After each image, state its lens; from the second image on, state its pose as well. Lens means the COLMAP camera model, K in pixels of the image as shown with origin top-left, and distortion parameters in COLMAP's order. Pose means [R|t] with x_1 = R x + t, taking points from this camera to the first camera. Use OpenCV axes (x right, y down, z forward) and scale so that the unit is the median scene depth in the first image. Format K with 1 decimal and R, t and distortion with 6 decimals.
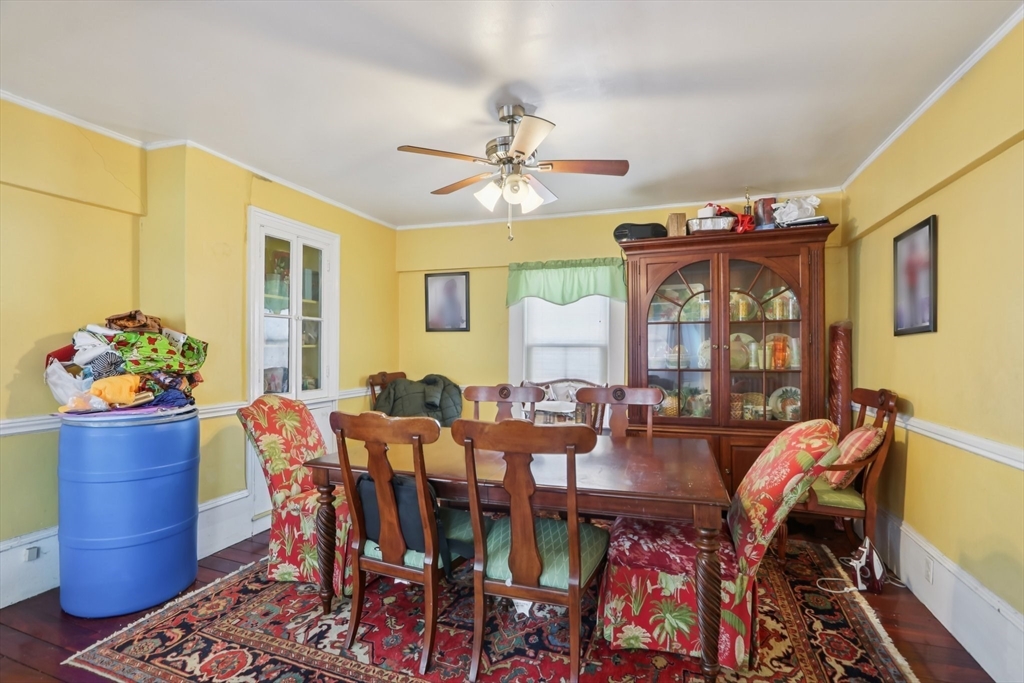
lens RADIAL K [[495.2, 0, 508.9], [0, 495.2, 350.9], [0, 0, 1]] dist [-0.018096, 0.000002]
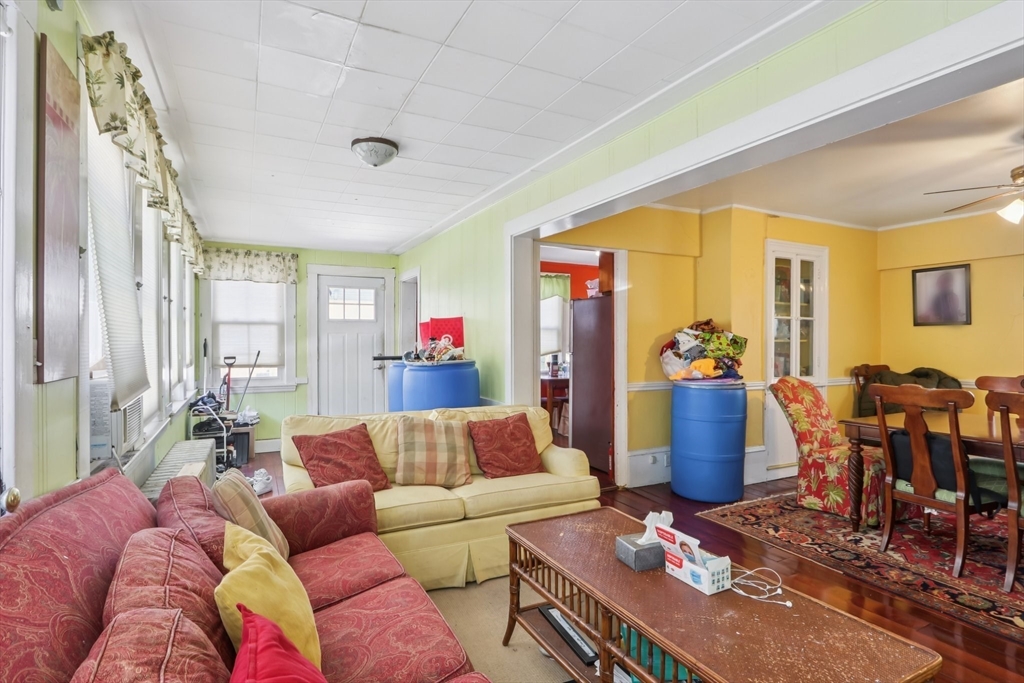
lens RADIAL K [[521.2, 0, 494.8], [0, 521.2, 343.5], [0, 0, 1]] dist [-0.017196, 0.000781]
pose [[0.708768, -0.006120, -0.705415, -0.054507], [-0.000433, 0.999958, -0.009111, 0.013560], [0.705442, 0.006763, 0.708736, -0.675962]]
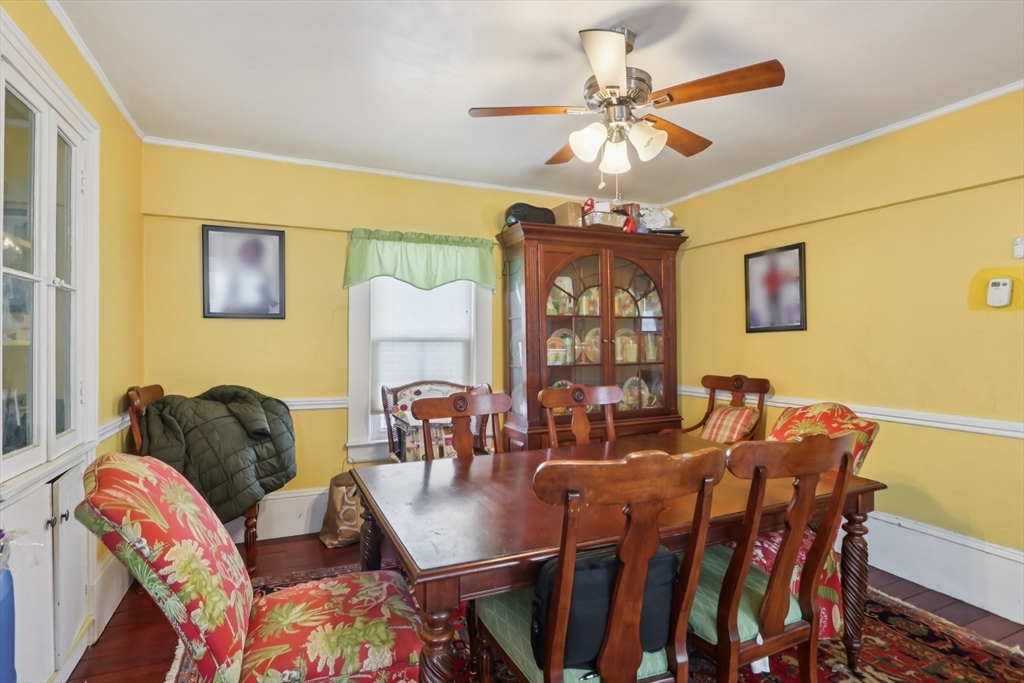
lens RADIAL K [[521.2, 0, 509.5], [0, 521.2, 344.3], [0, 0, 1]] dist [-0.017196, 0.000781]
pose [[0.724557, -0.007416, 0.689175, -0.618713], [0.006533, 0.999971, 0.003893, -0.009737], [-0.689184, 0.001682, 0.724584, 0.482504]]
